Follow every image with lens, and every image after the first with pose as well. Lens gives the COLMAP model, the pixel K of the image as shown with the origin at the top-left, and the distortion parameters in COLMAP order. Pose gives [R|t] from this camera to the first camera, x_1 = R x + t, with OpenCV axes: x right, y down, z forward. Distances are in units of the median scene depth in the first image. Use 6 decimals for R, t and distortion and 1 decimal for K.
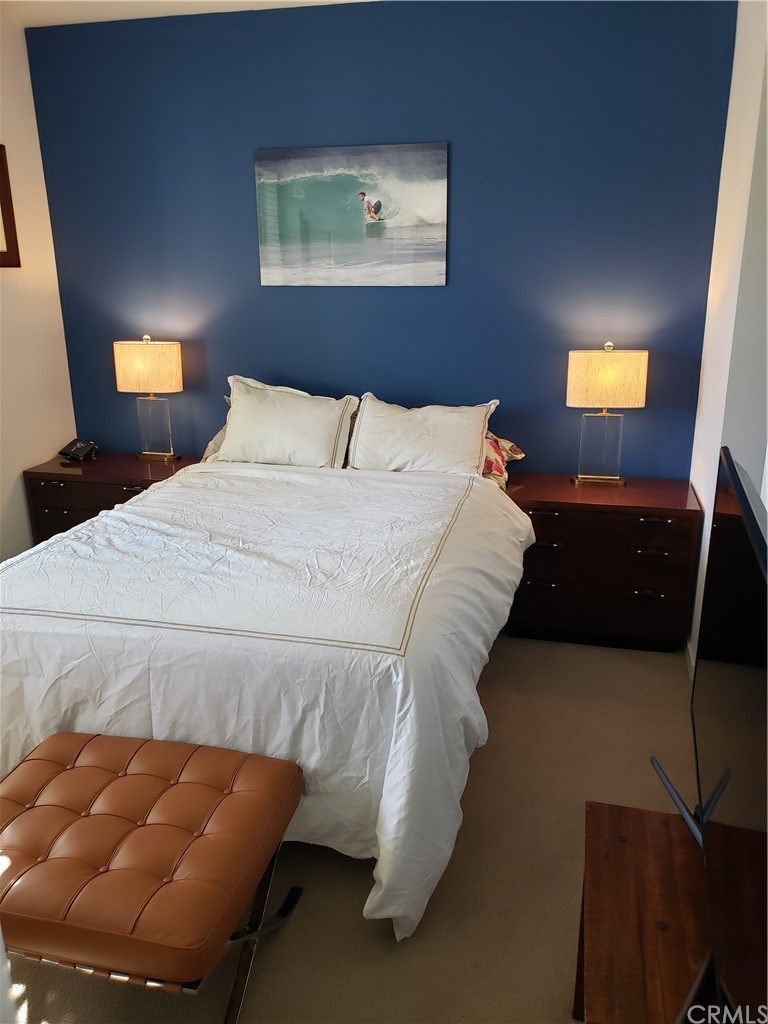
lens RADIAL K [[779.4, 0, 384.1], [0, 779.4, 508.6], [0, 0, 1]] dist [-0.003126, -0.022610]
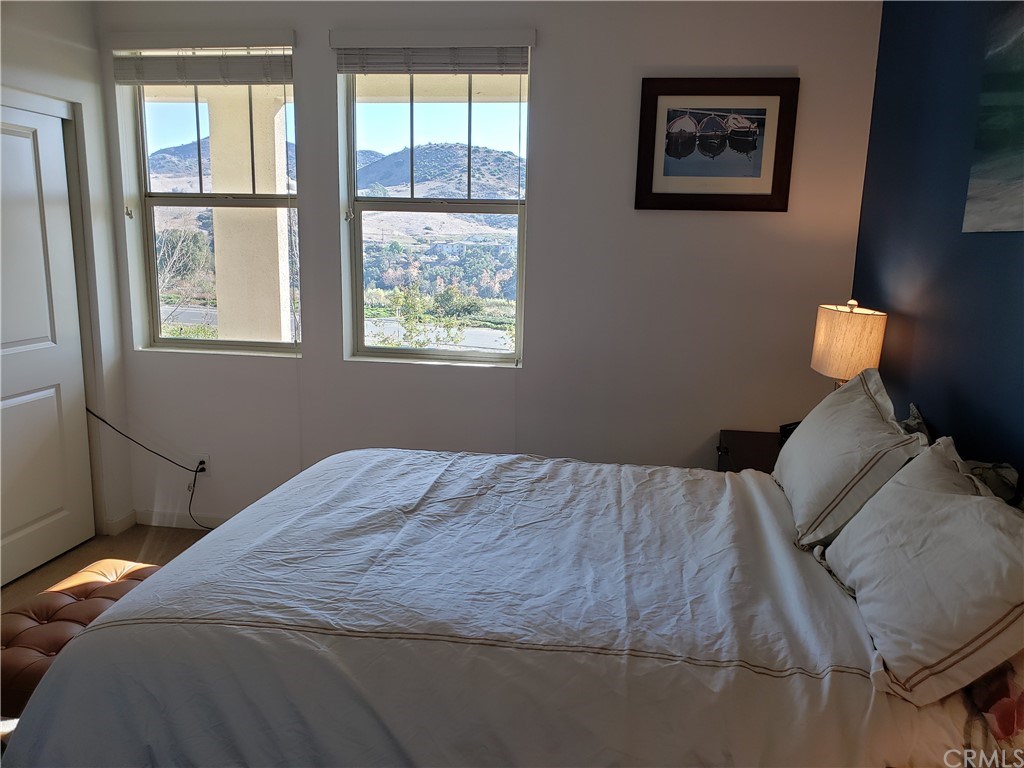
lens RADIAL K [[779.4, 0, 512.2], [0, 779.4, 389.4], [0, 0, 1]] dist [-0.003126, -0.022610]
pose [[0.098911, 0.193228, -0.976155, 0.601704], [-0.326834, 0.932853, 0.151539, -0.232574], [0.939892, 0.304052, 0.155423, 0.950081]]
